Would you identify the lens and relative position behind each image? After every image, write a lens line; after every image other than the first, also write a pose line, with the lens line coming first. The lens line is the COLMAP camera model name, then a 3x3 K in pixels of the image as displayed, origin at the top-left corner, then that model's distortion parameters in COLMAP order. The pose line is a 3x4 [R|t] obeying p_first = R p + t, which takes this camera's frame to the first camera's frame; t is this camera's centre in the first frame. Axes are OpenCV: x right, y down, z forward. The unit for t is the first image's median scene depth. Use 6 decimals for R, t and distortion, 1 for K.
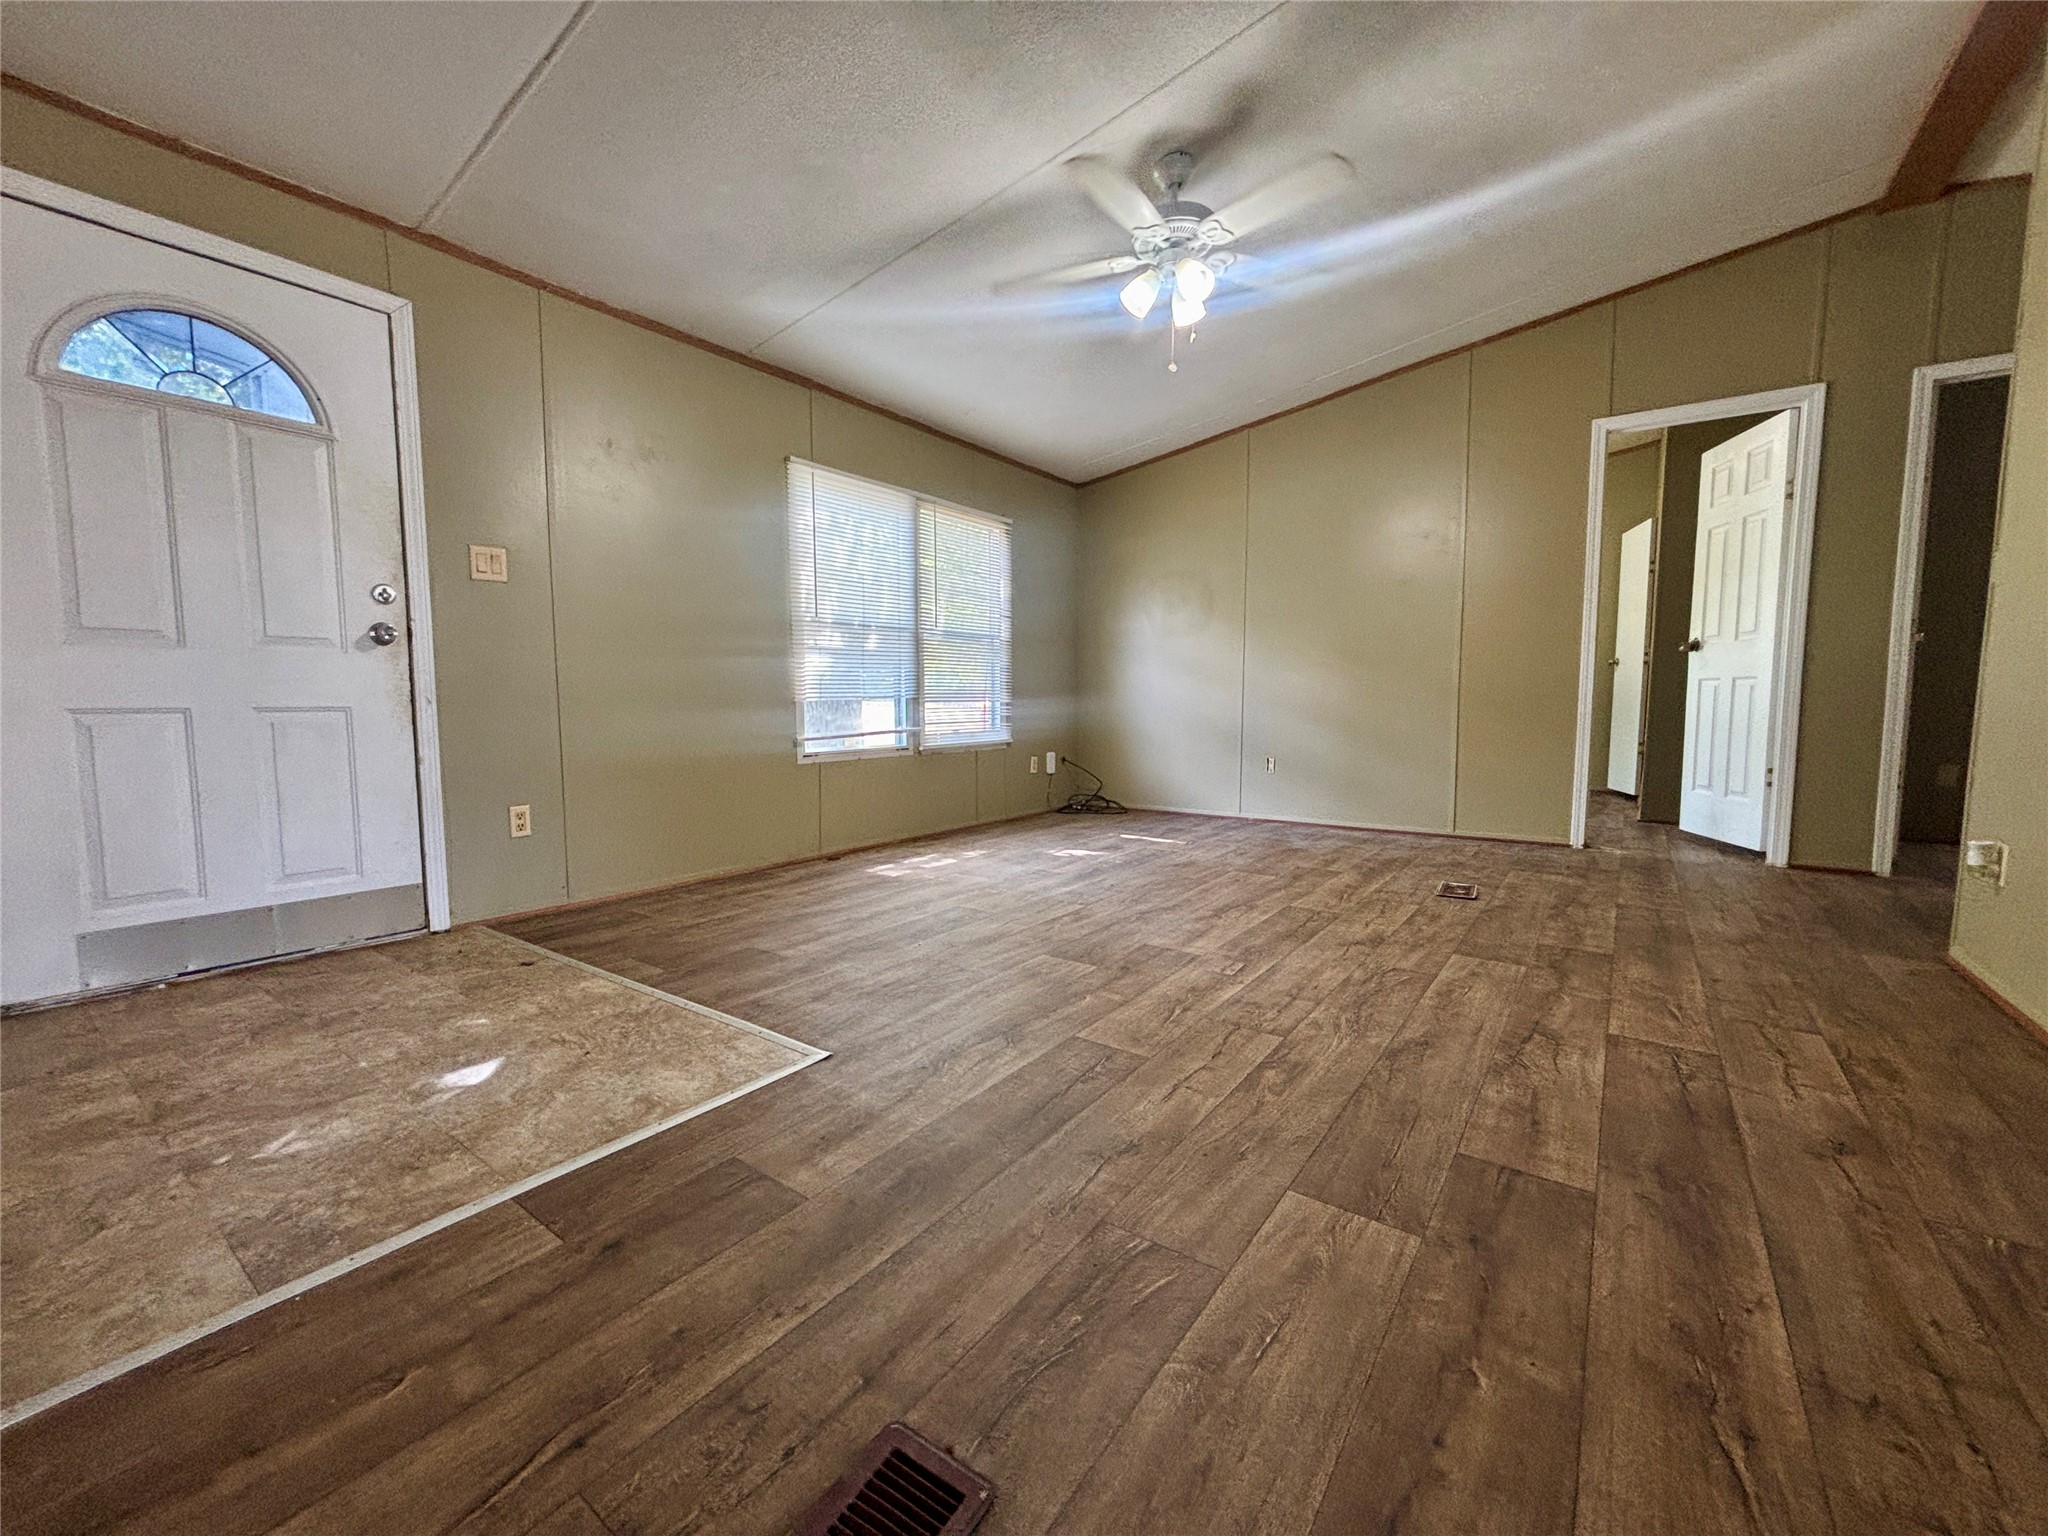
lens RADIAL K [[823.3, 0, 1017.0], [0, 823.3, 762.1], [0, 0, 1]] dist [-0.000535, 0.000858]
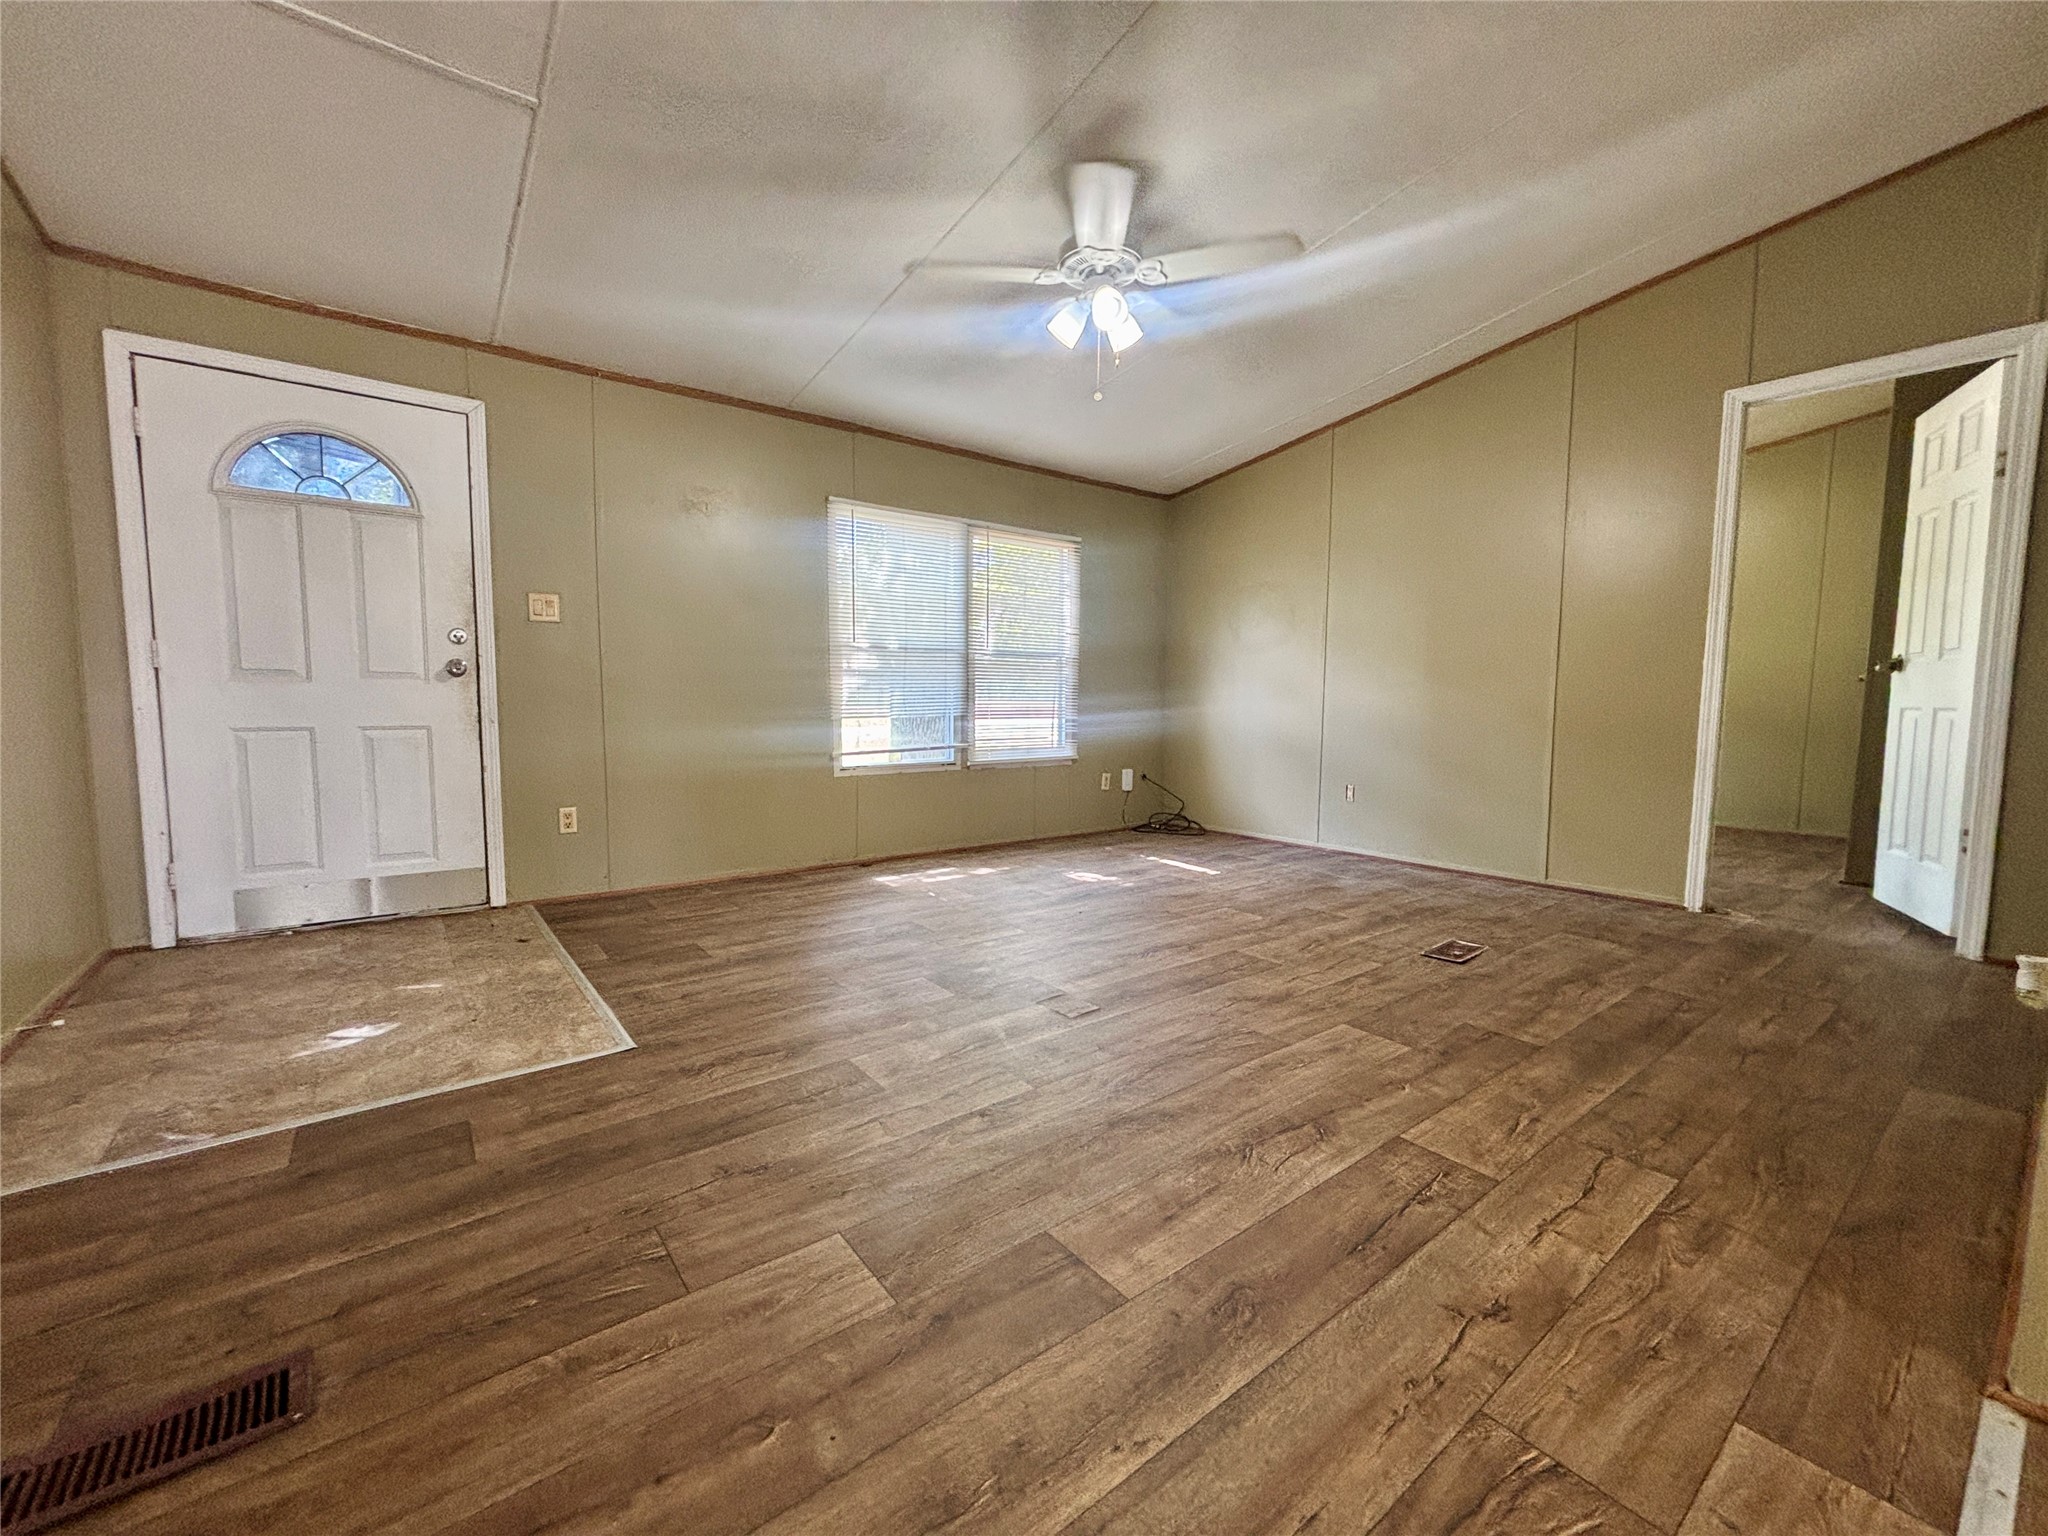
lens RADIAL K [[823.3, 0, 1017.3], [0, 823.3, 761.6], [0, 0, 1]] dist [-0.000535, 0.000858]
pose [[0.960052, 0.031395, -0.278054, 0.413342], [-0.031563, 0.999494, 0.003872, -0.045067], [0.278035, 0.005059, 0.960558, 0.028808]]
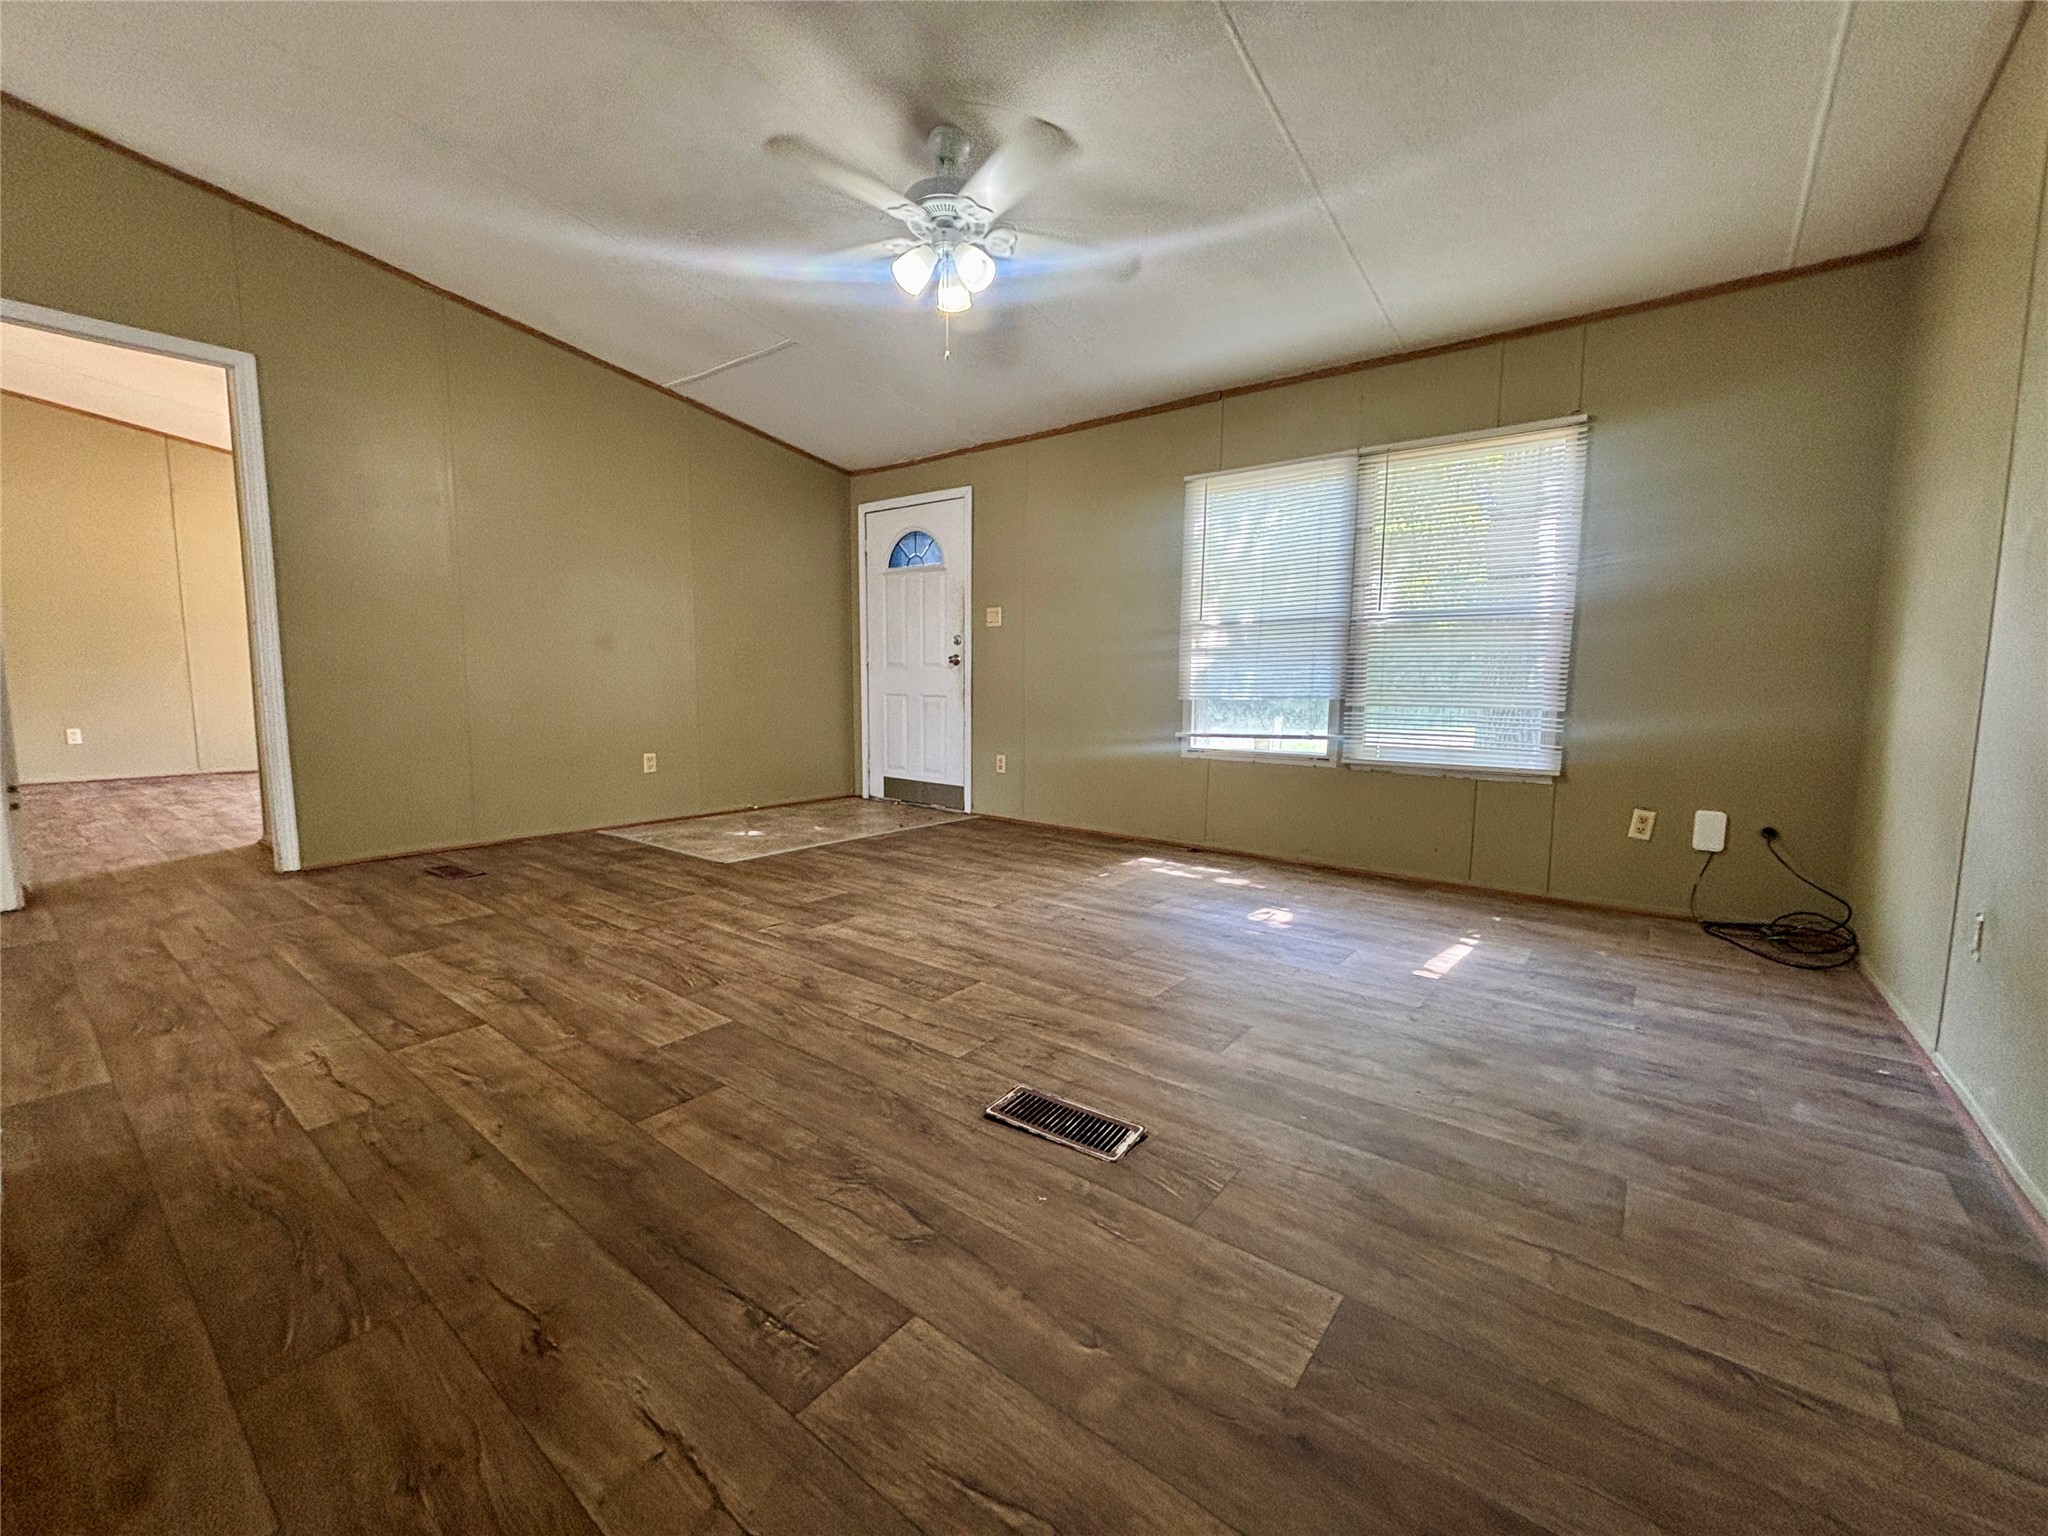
lens RADIAL K [[823.3, 0, 1024.5], [0, 823.3, 760.3], [0, 0, 1]] dist [-0.000535, 0.000858]
pose [[-0.022623, 0.098469, -0.994883, 1.270077], [-0.088684, 0.991017, 0.100103, -0.128037], [0.995803, 0.090494, -0.013687, 1.233554]]
